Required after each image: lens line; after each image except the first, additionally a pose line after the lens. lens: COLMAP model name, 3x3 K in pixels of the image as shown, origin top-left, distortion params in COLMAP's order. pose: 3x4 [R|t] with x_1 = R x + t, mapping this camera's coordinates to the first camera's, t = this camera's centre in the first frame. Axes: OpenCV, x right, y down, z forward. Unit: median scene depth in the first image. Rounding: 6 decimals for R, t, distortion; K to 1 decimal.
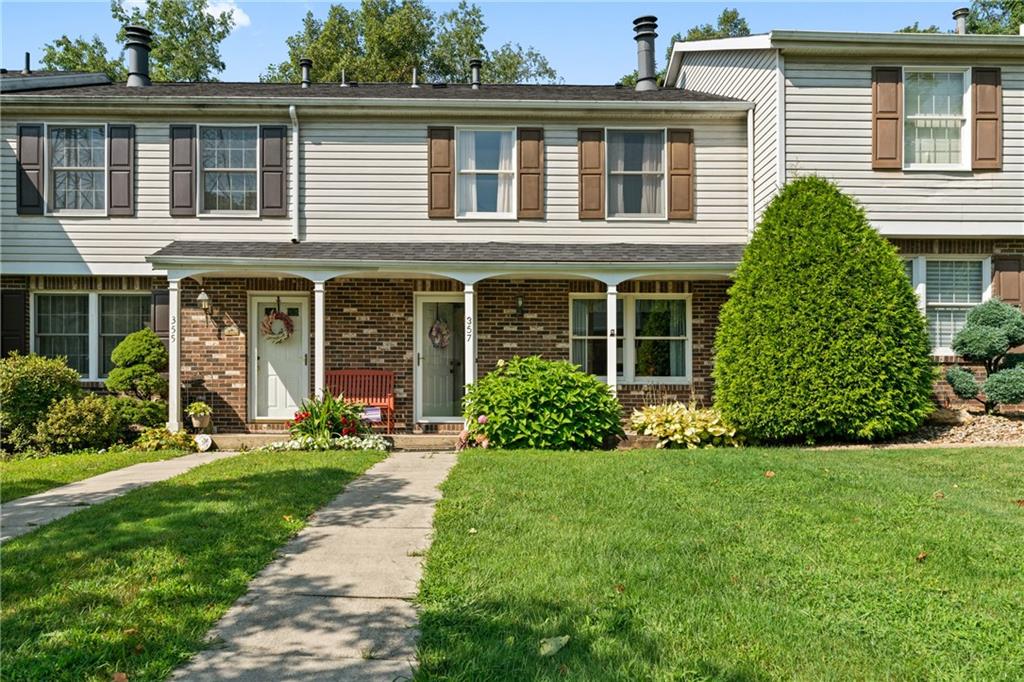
lens RADIAL K [[707.8, 0, 525.1], [0, 707.8, 398.0], [0, 0, 1]] dist [-0.004997, 0.004232]
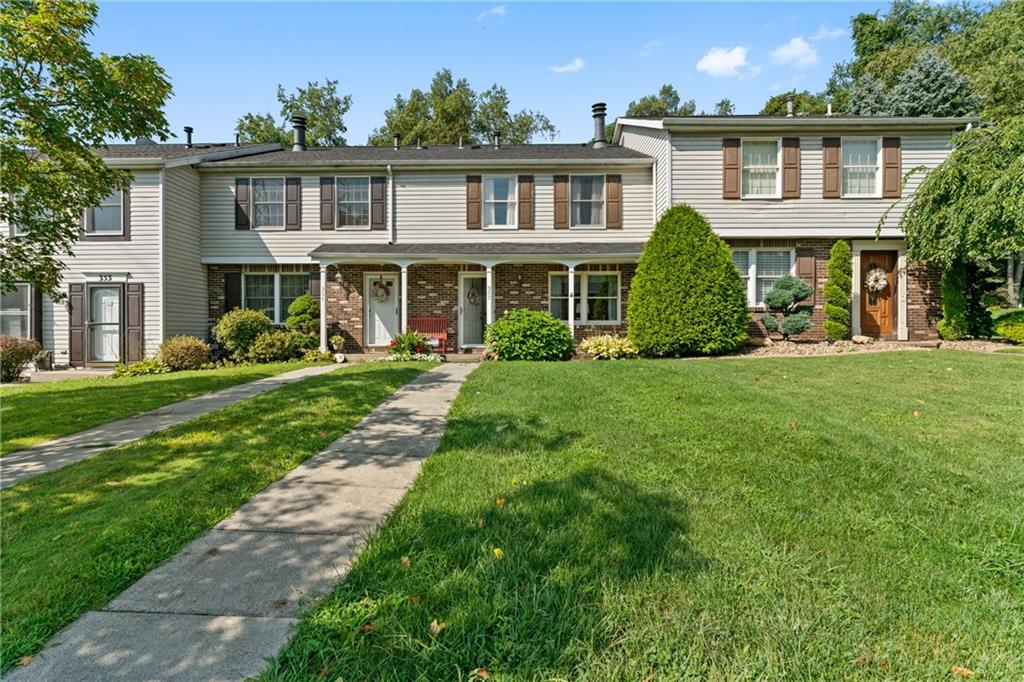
lens RADIAL K [[462.9, 0, 511.3], [0, 462.9, 338.2], [0, 0, 1]] dist [-0.002892, -0.000380]
pose [[0.998365, -0.000199, -0.057158, 0.036441], [0.000216, 1.000000, 0.000292, 0.012008], [0.057158, -0.000303, 0.998365, -0.120394]]
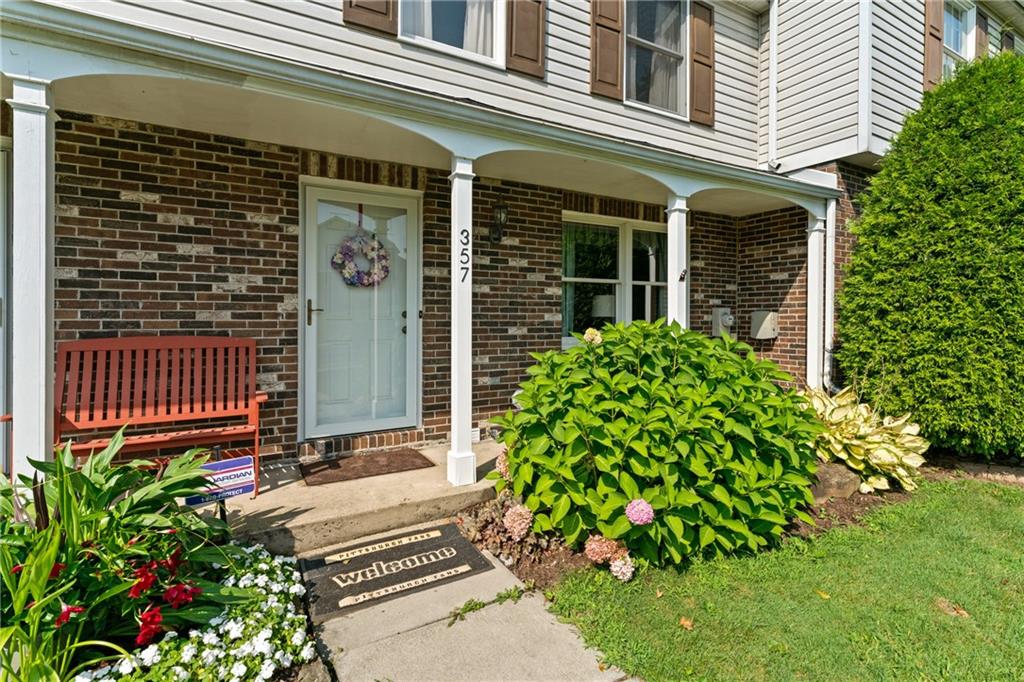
lens RADIAL K [[462.9, 0, 507.0], [0, 462.9, 314.3], [0, 0, 1]] dist [-0.002892, -0.000380]
pose [[0.895980, 0.001415, 0.444091, -0.172429], [-0.000043, 0.999995, -0.003101, -0.052599], [-0.444093, 0.002760, 0.895976, 0.651758]]
